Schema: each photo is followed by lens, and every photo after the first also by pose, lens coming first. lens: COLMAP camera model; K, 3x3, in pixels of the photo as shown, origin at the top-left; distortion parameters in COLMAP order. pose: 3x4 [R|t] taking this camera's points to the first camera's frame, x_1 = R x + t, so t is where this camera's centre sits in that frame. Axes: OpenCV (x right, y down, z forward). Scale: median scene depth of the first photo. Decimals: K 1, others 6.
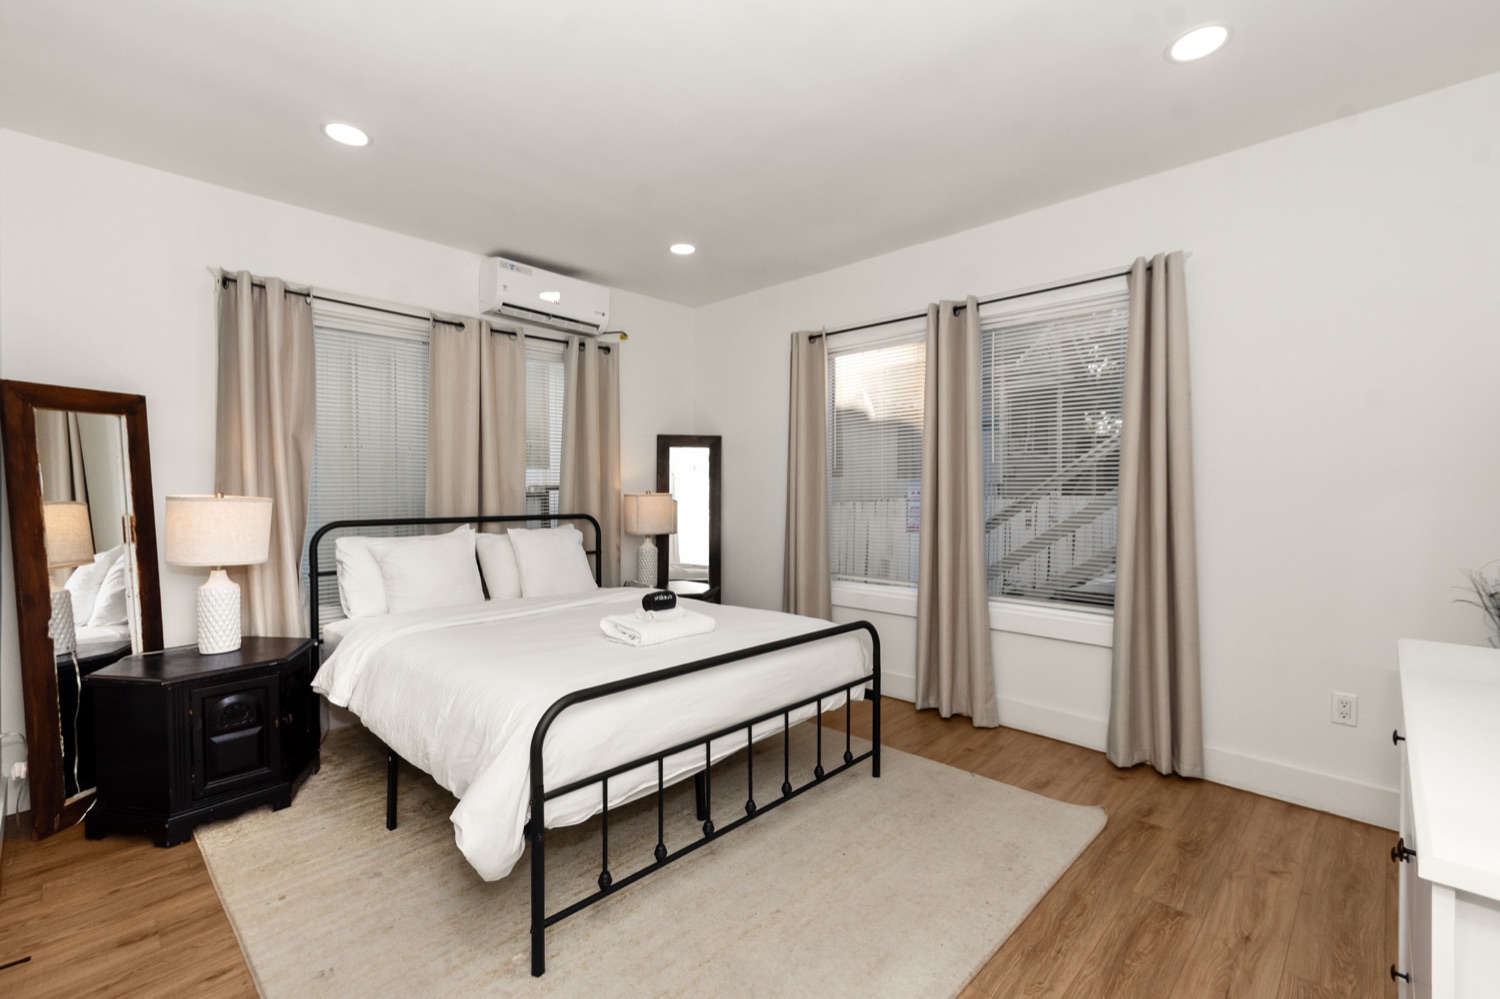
lens RADIAL K [[671.7, 0, 738.3], [0, 671.7, 505.5], [0, 0, 1]] dist [0.008147, -0.003412]
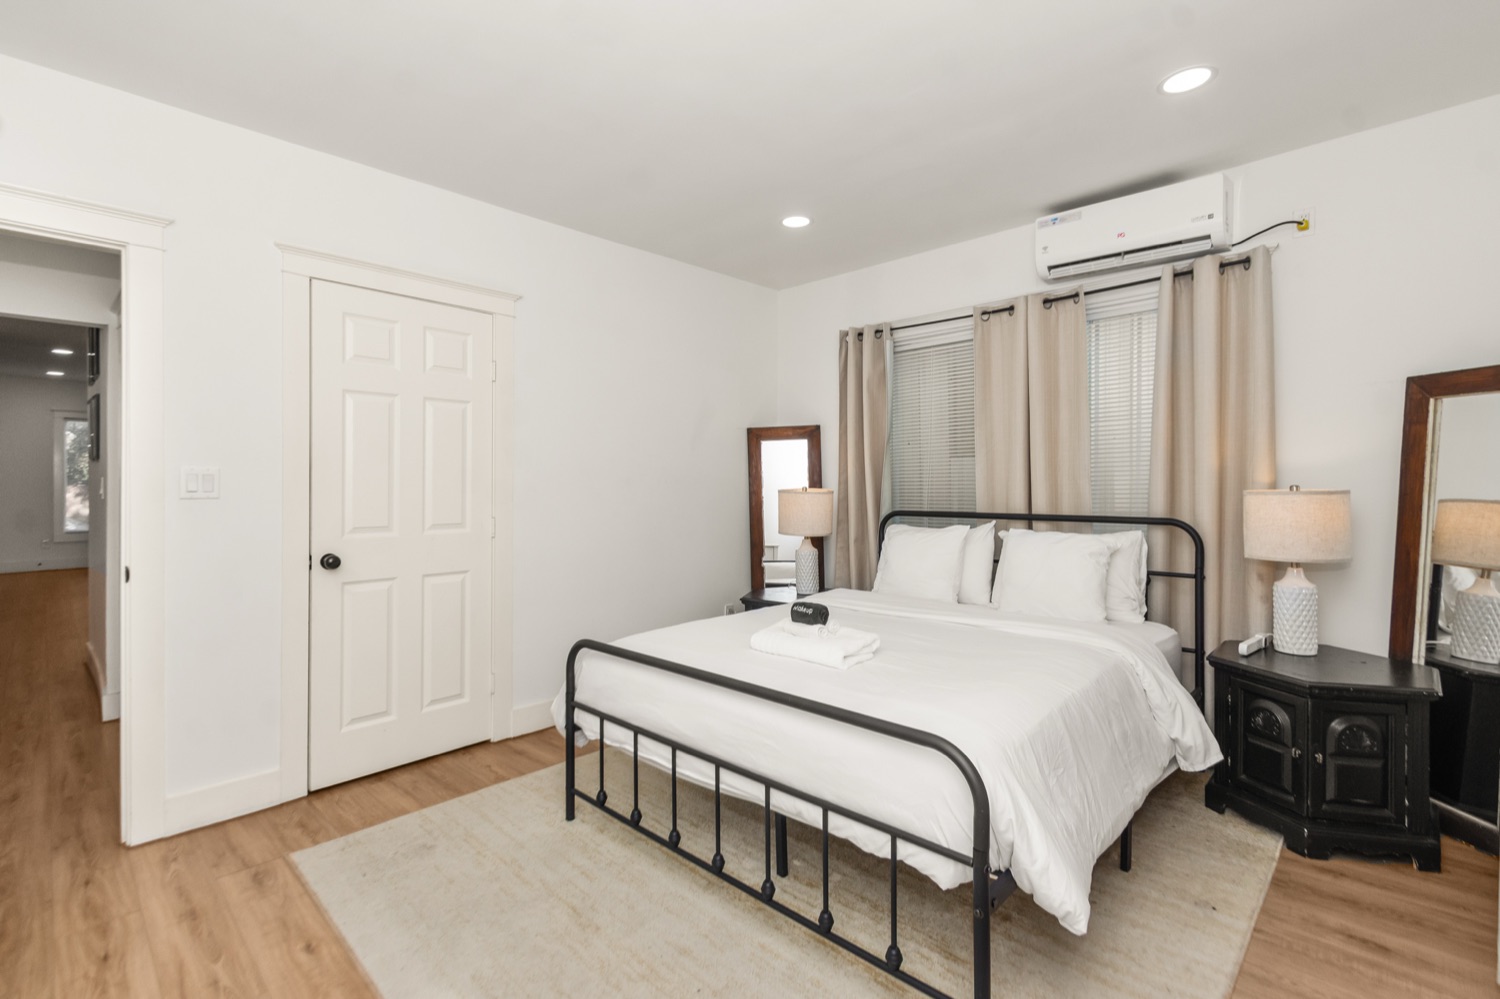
lens RADIAL K [[671.7, 0, 736.2], [0, 671.7, 485.7], [0, 0, 1]] dist [0.008147, -0.003412]
pose [[0.004478, 0.001269, -0.999989, 0.523115], [-0.018739, 0.999824, 0.001184, -0.015286], [0.999814, 0.018733, 0.004501, 0.616503]]
